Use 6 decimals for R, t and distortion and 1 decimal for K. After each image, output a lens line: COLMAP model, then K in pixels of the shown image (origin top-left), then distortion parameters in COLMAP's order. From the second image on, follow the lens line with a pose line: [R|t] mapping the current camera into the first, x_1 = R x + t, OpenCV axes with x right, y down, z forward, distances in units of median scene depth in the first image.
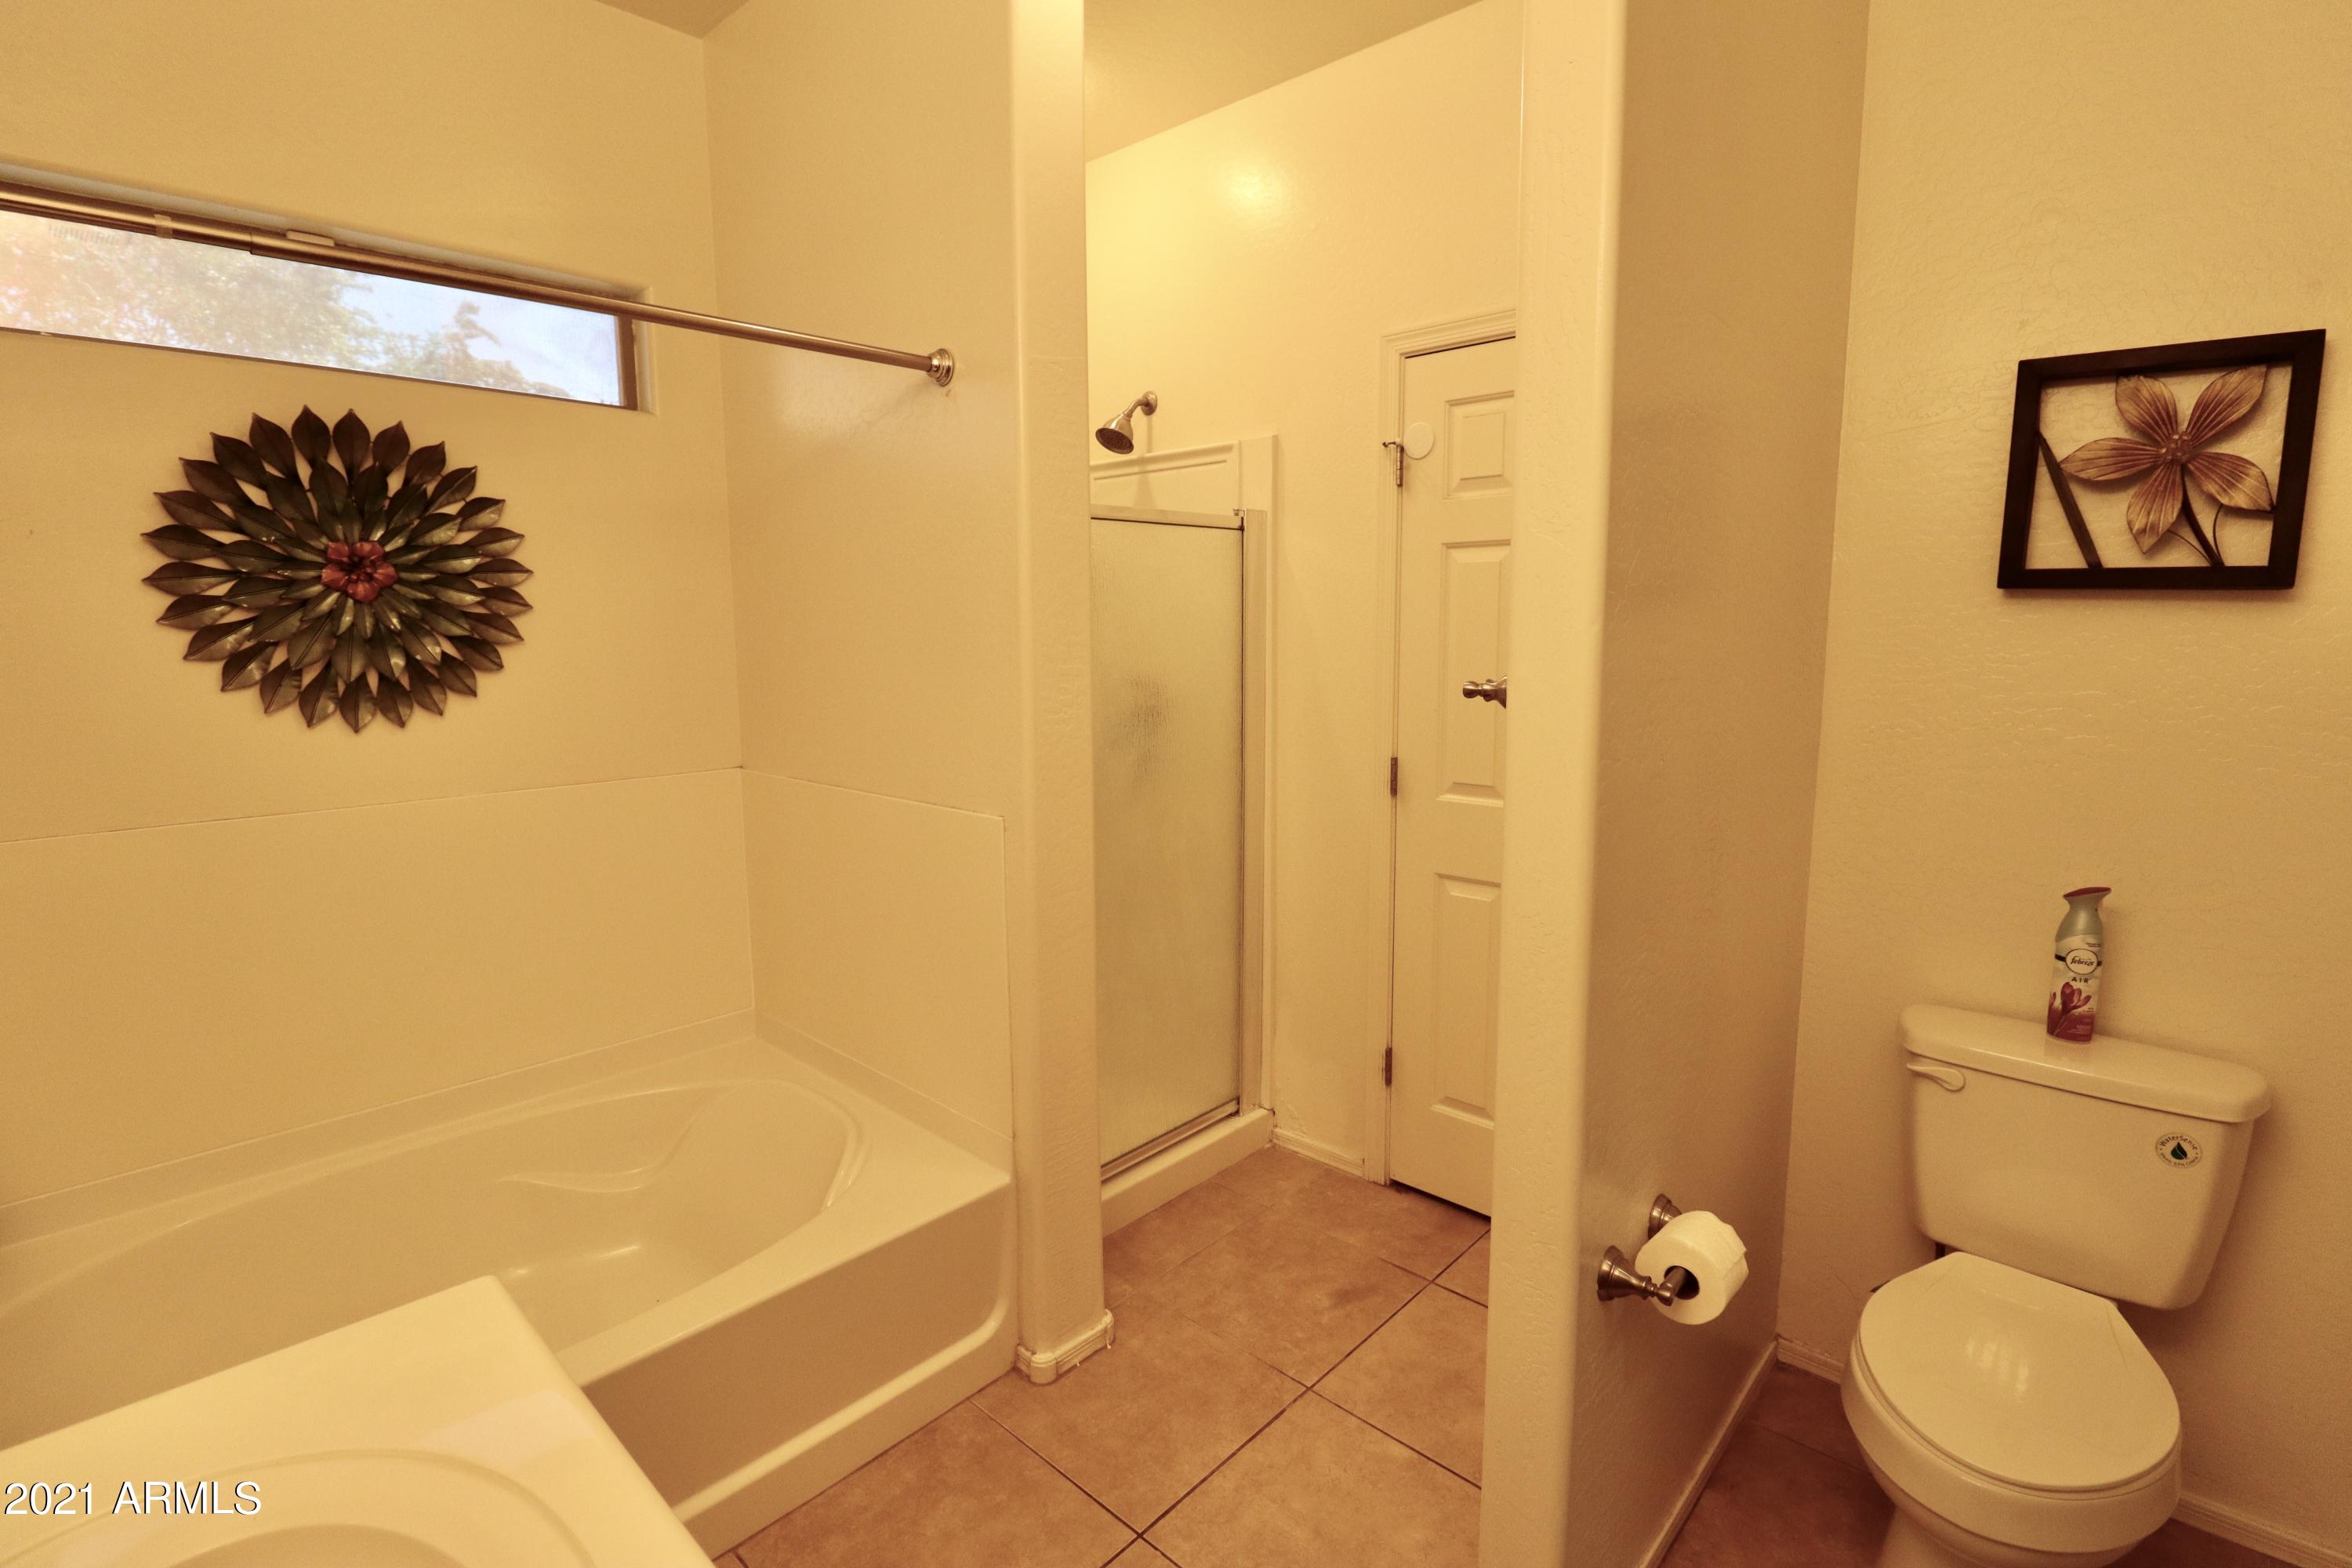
lens RADIAL K [[1085.4, 0, 1186.8], [0, 1085.4, 771.0], [0, 0, 1]] dist [0.001442, -0.015264]
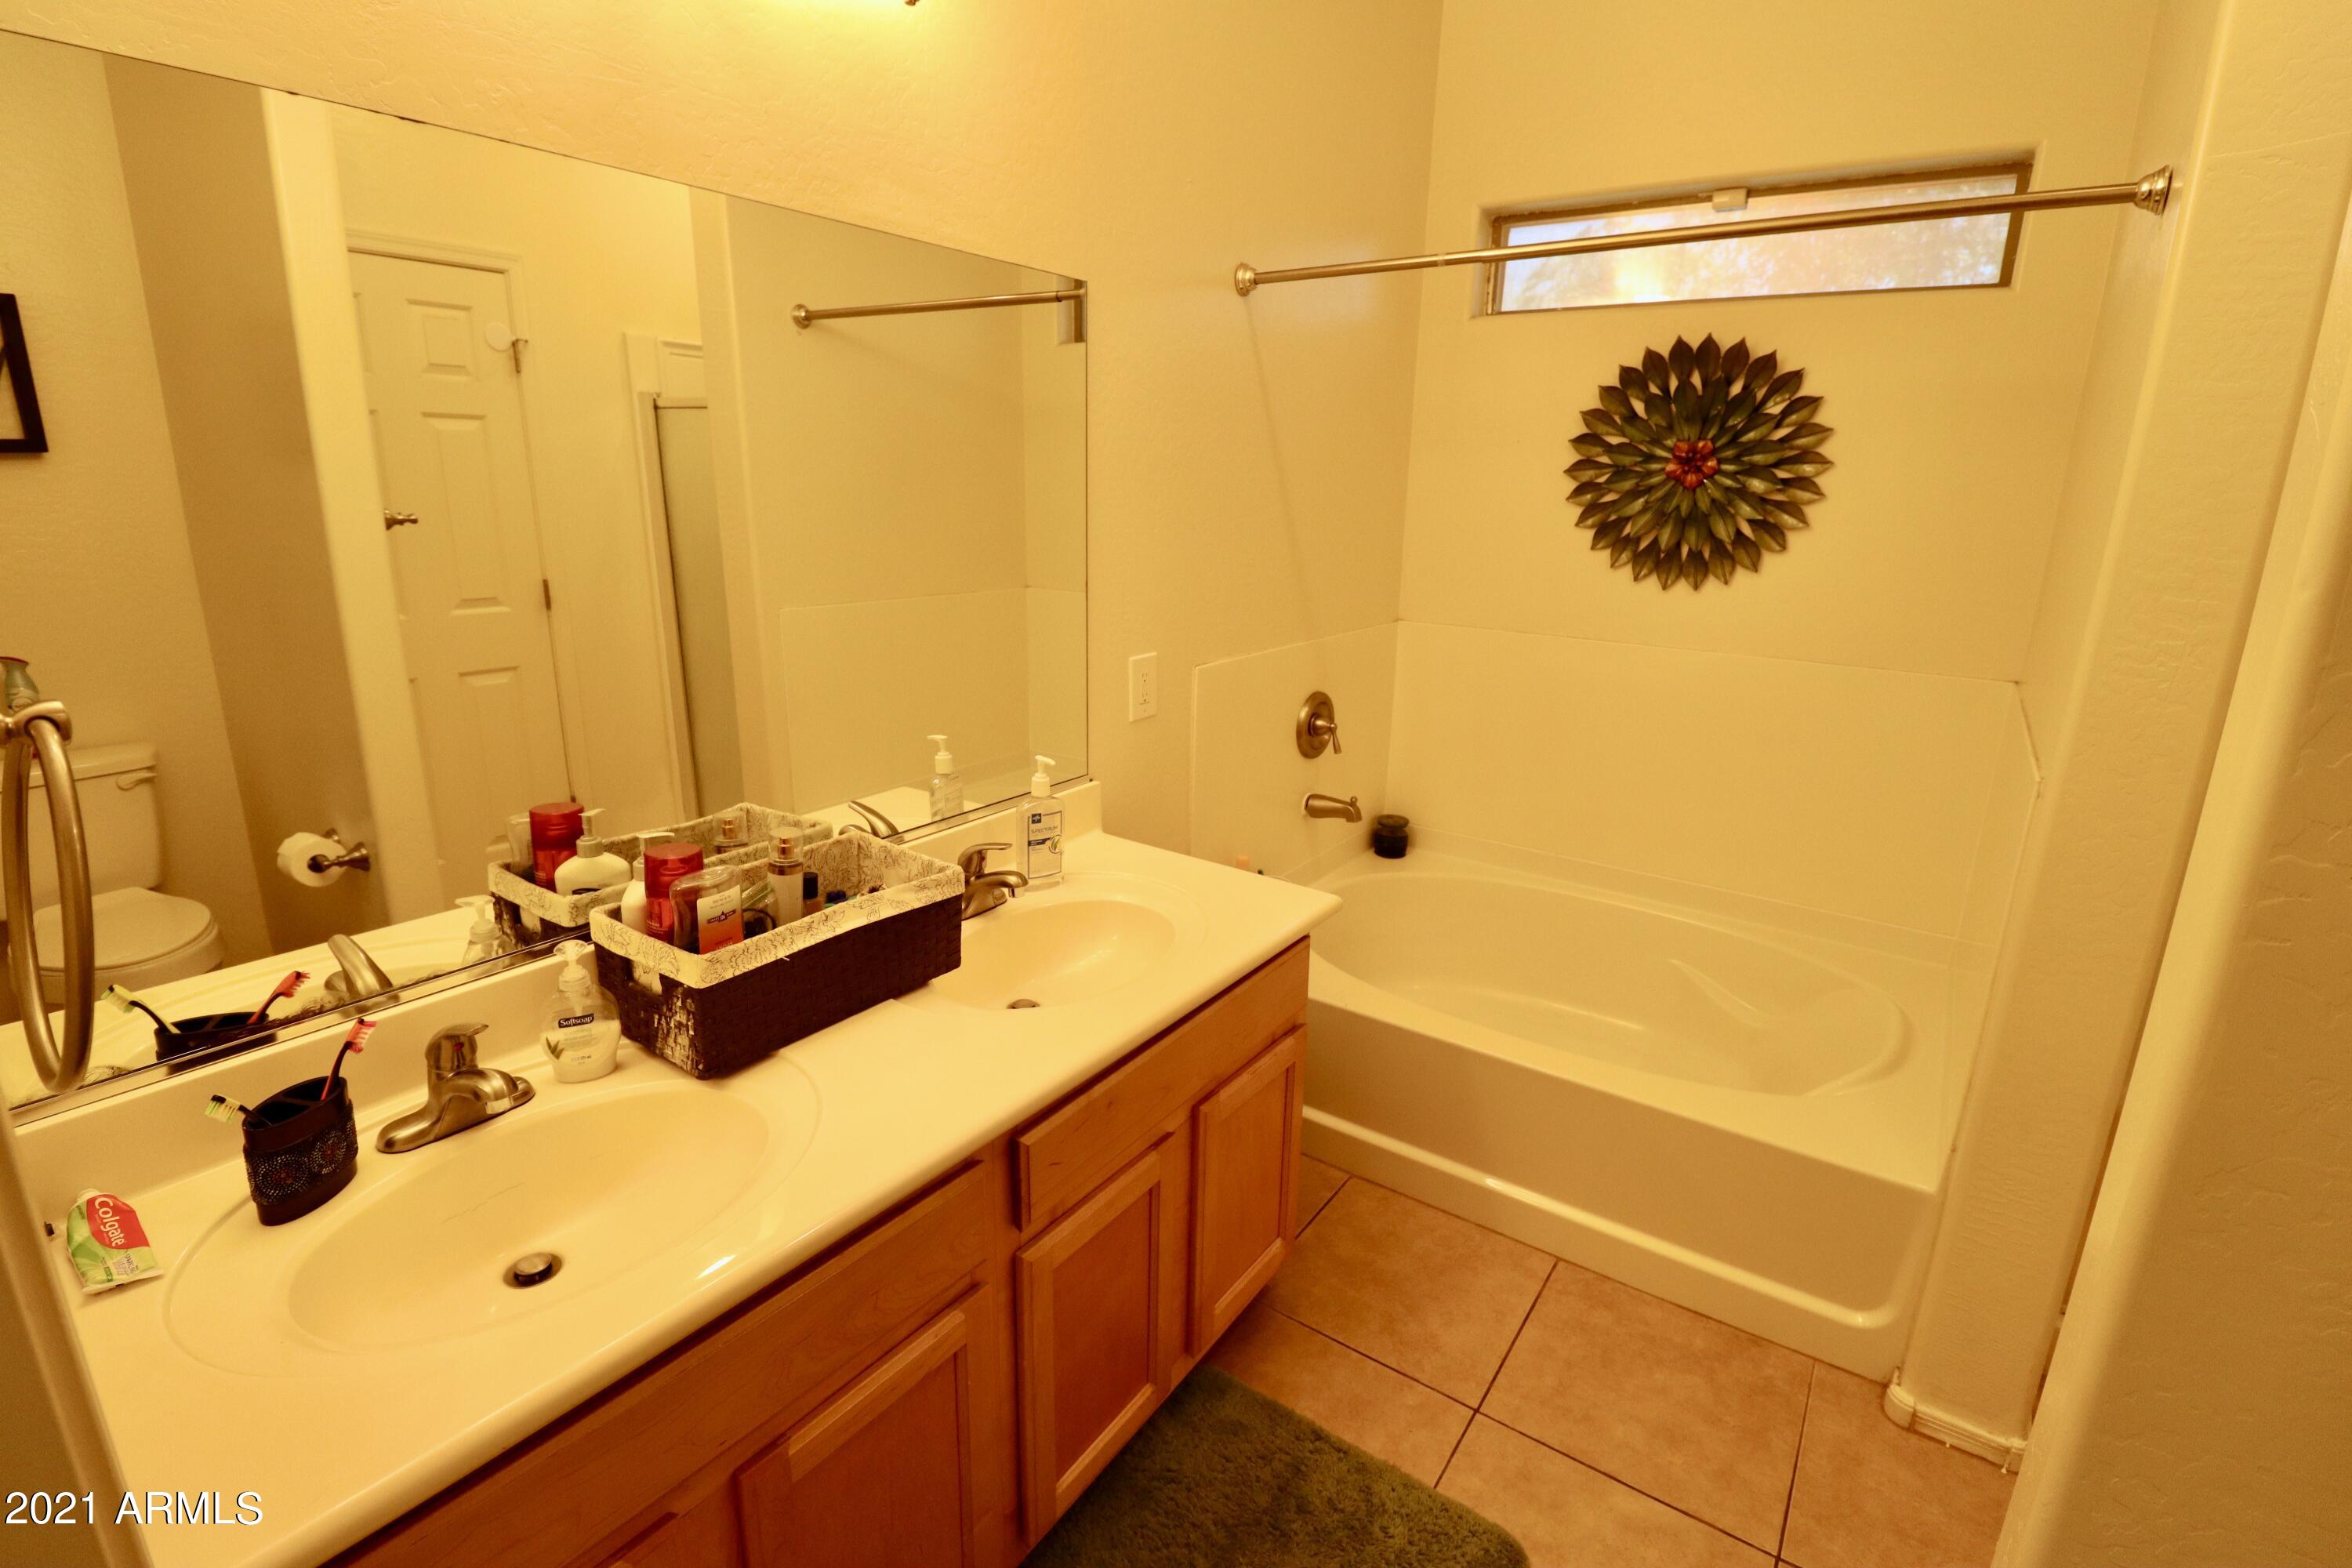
lens RADIAL K [[1085.4, 0, 1186.8], [0, 1085.4, 771.0], [0, 0, 1]] dist [0.001442, -0.015264]
pose [[0.133500, 0.261496, -0.955928, 0.494504], [-0.160660, 0.957513, 0.239492, -0.049141], [0.977940, 0.121607, 0.169840, 0.244991]]
